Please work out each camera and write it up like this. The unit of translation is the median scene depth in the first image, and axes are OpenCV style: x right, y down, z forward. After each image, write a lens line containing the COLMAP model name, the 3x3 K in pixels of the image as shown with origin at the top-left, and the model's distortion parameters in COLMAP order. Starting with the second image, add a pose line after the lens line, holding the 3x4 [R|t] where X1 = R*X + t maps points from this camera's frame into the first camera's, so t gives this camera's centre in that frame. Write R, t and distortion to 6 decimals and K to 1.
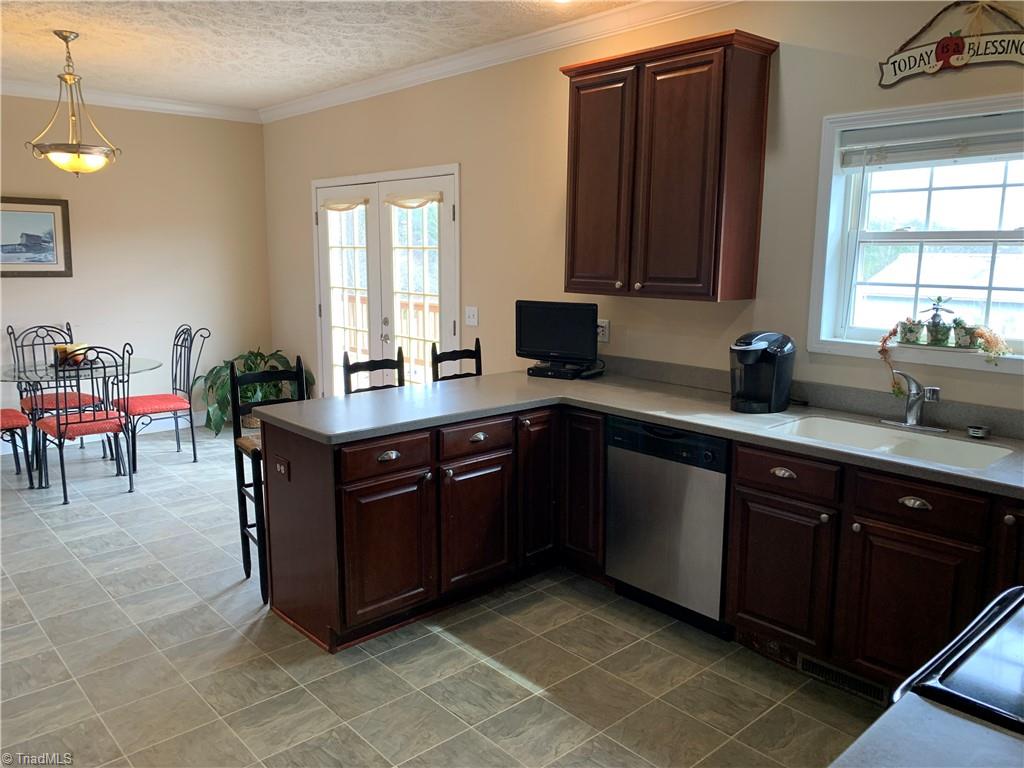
lens RADIAL K [[776.4, 0, 529.2], [0, 776.4, 370.7], [0, 0, 1]] dist [0.054161, -0.063235]
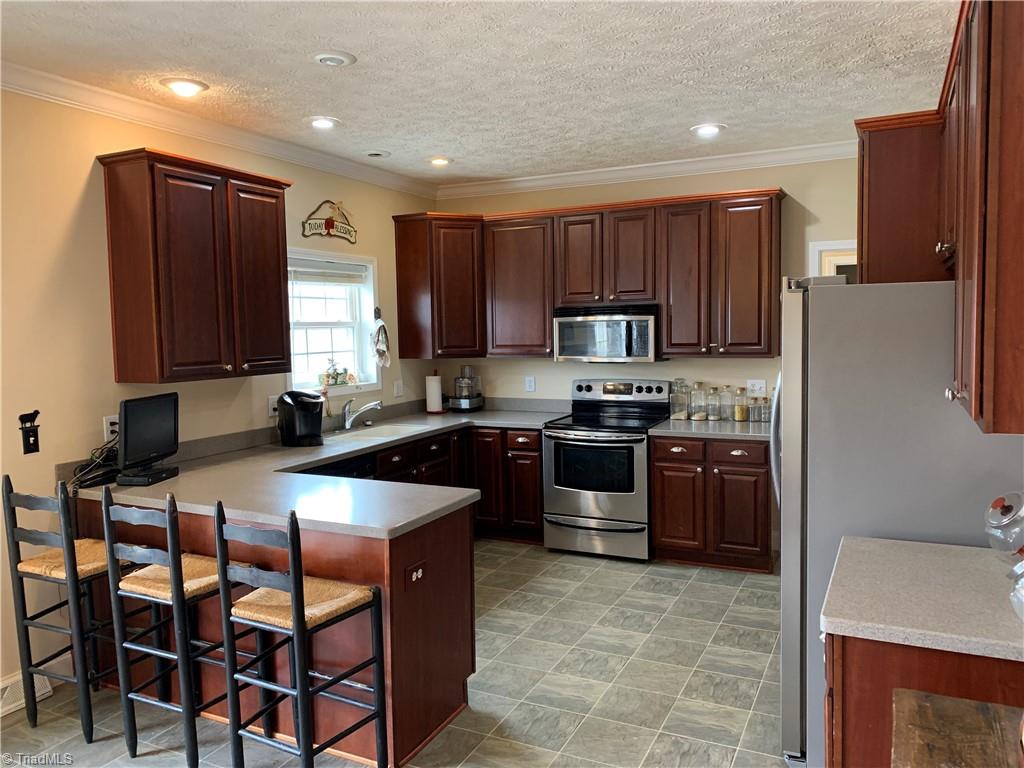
lens RADIAL K [[776.4, 0, 497.0], [0, 776.4, 378.4], [0, 0, 1]] dist [0.054161, -0.063235]
pose [[-0.343768, -0.060966, 0.937074, -1.245916], [0.171377, 0.977058, 0.126438, -0.202796], [-0.923284, 0.204058, -0.325433, 1.206572]]
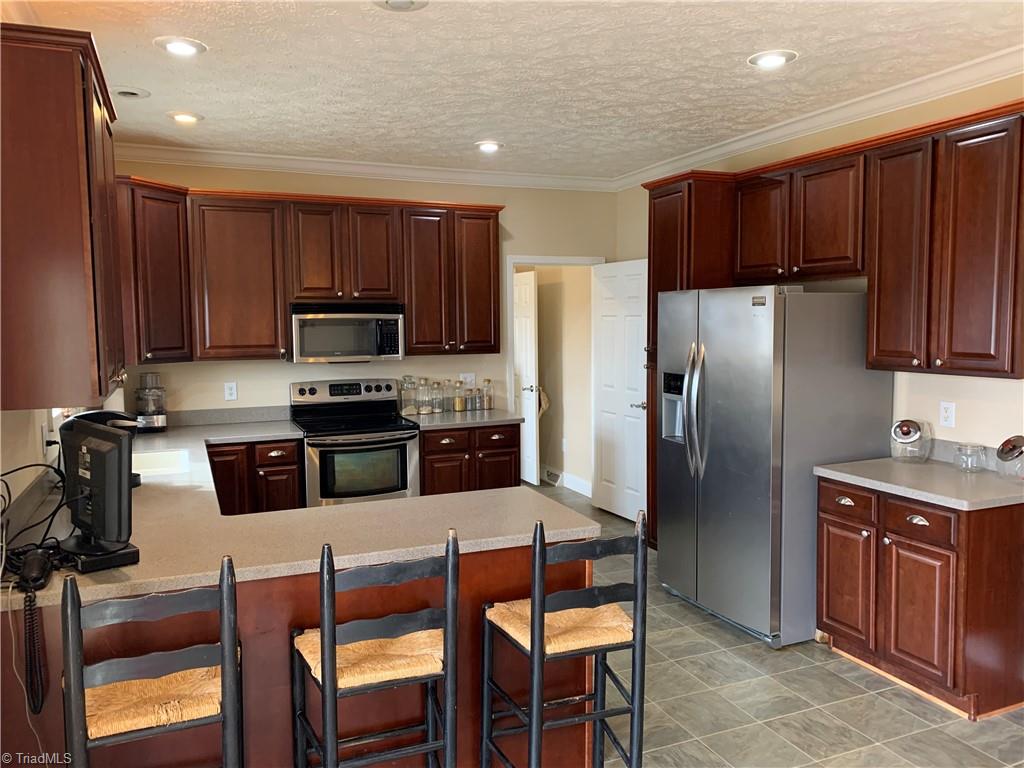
lens RADIAL K [[776.4, 0, 534.7], [0, 776.4, 378.4], [0, 0, 1]] dist [0.054161, -0.063235]
pose [[-0.945745, -0.017493, 0.324438, -0.597806], [0.061051, 0.971196, 0.230329, -0.306283], [-0.319121, 0.237640, -0.917436, 1.844385]]
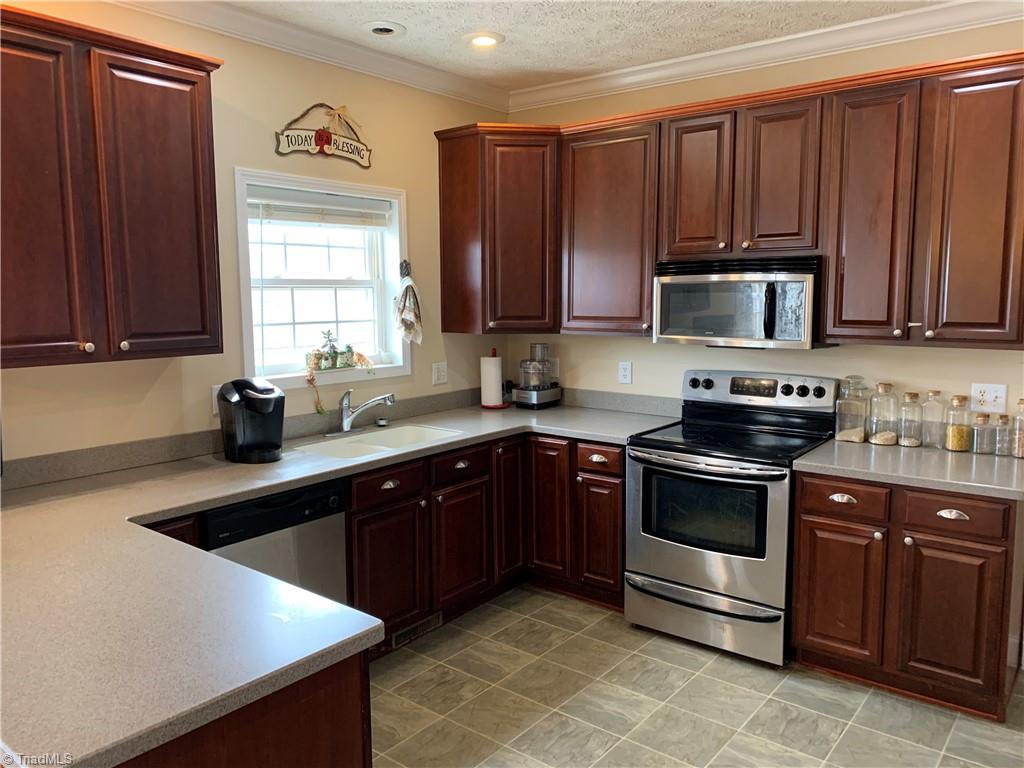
lens RADIAL K [[776.4, 0, 506.4], [0, 776.4, 376.5], [0, 0, 1]] dist [0.054161, -0.063235]
pose [[-0.141029, -0.111425, 0.983715, -0.751856], [0.166878, 0.976752, 0.134561, -0.138779], [-0.975839, 0.183138, -0.119156, 0.858357]]
